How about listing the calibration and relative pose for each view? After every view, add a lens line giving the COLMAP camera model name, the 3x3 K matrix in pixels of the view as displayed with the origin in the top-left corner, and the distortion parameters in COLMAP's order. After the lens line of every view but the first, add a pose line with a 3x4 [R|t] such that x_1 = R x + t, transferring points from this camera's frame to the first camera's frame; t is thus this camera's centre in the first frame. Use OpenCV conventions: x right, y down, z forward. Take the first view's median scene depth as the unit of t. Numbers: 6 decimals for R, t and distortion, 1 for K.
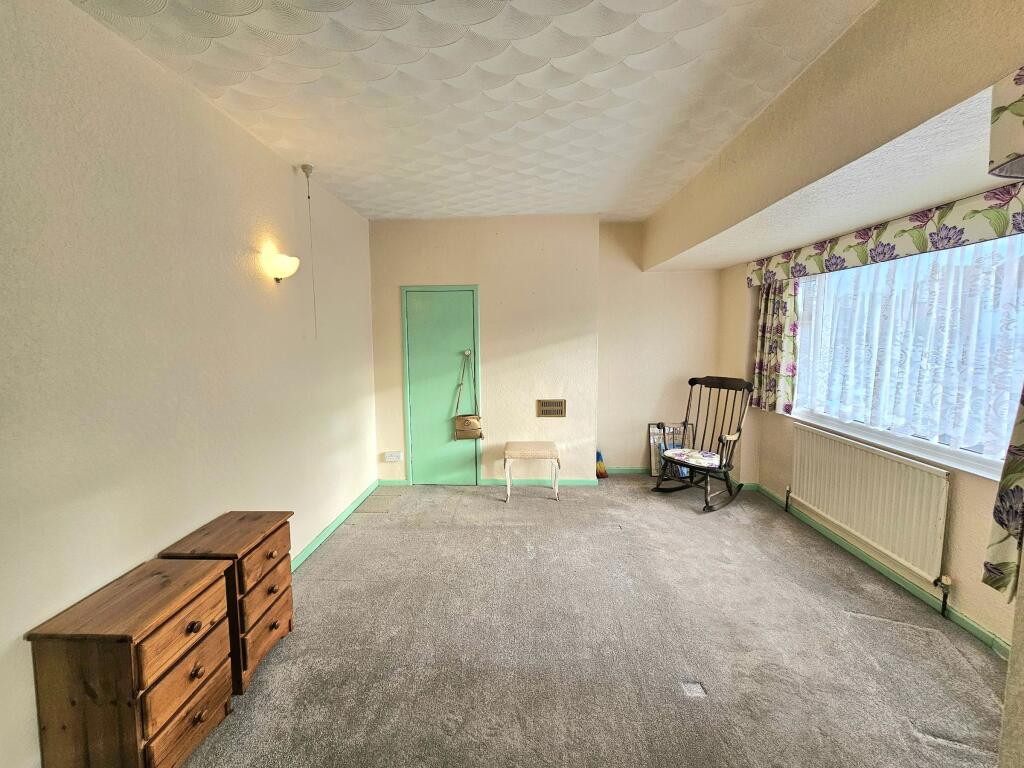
lens RADIAL K [[416.0, 0, 504.6], [0, 416.0, 381.9], [0, 0, 1]] dist [-0.002252, 0.000387]
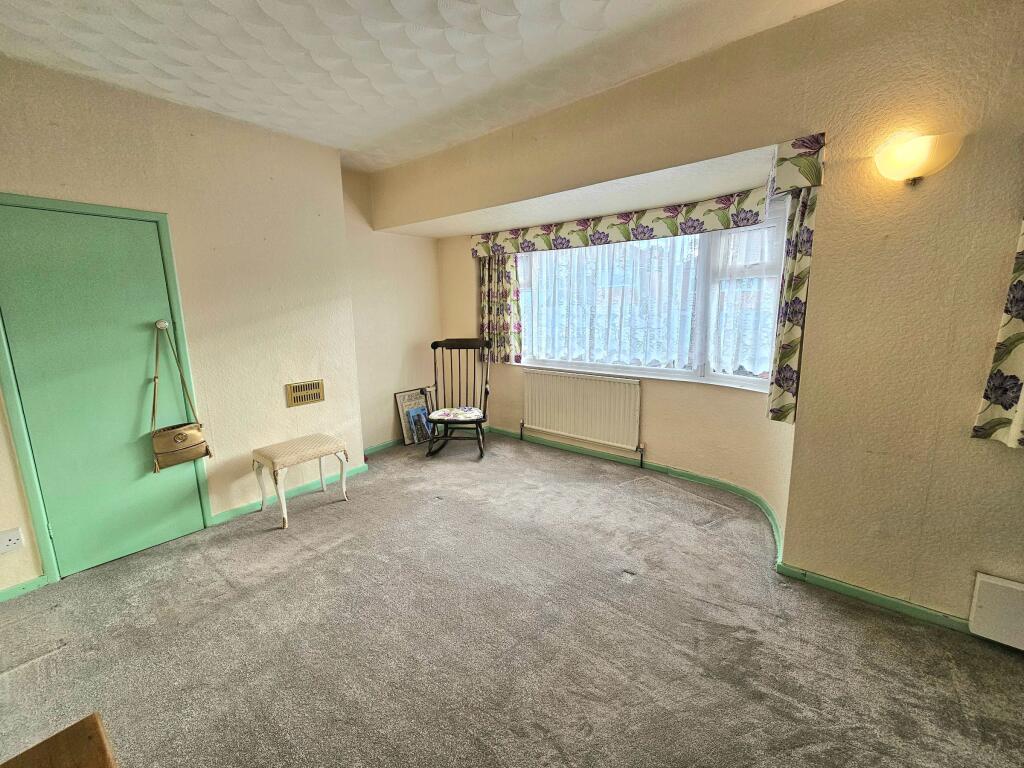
lens RADIAL K [[416.0, 0, 509.4], [0, 416.0, 381.7], [0, 0, 1]] dist [-0.002252, 0.000387]
pose [[0.590815, -0.144258, 0.793805, -0.325464], [0.100350, 0.989384, 0.105112, -0.001489], [-0.800542, 0.017557, 0.599020, 0.263010]]
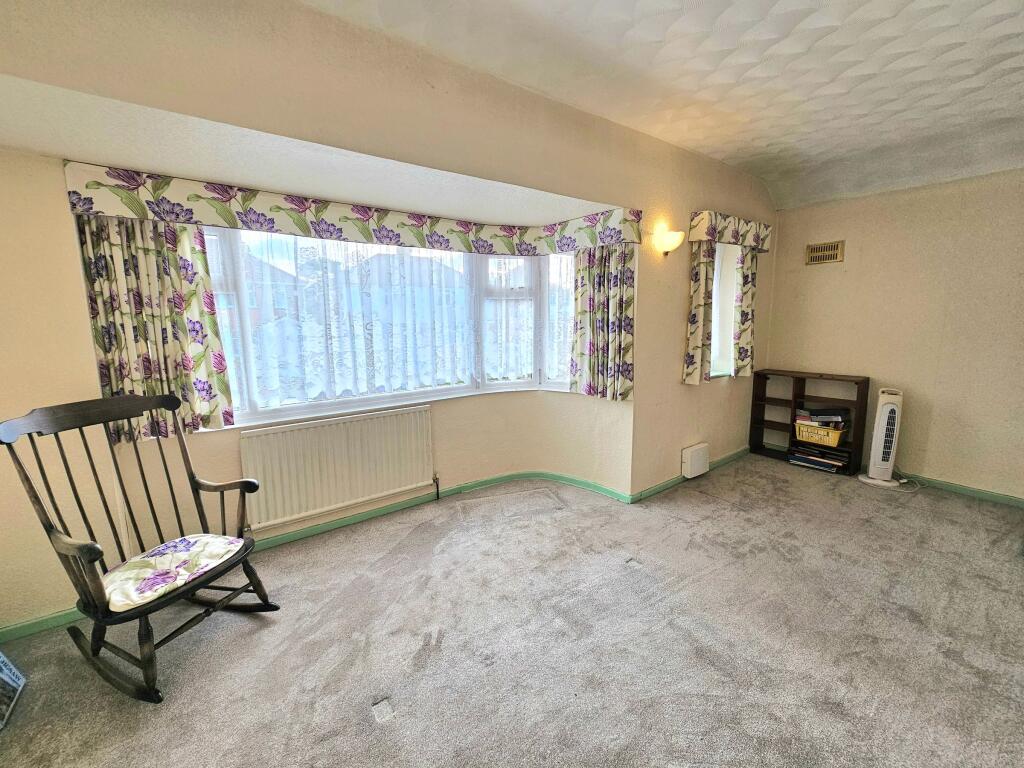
lens RADIAL K [[416.0, 0, 512.1], [0, 416.0, 383.7], [0, 0, 1]] dist [-0.002252, 0.000387]
pose [[-0.625813, -0.107199, 0.772571, -0.144489], [0.104748, 0.969986, 0.219441, -0.090491], [-0.772907, 0.218254, -0.595801, 0.997976]]
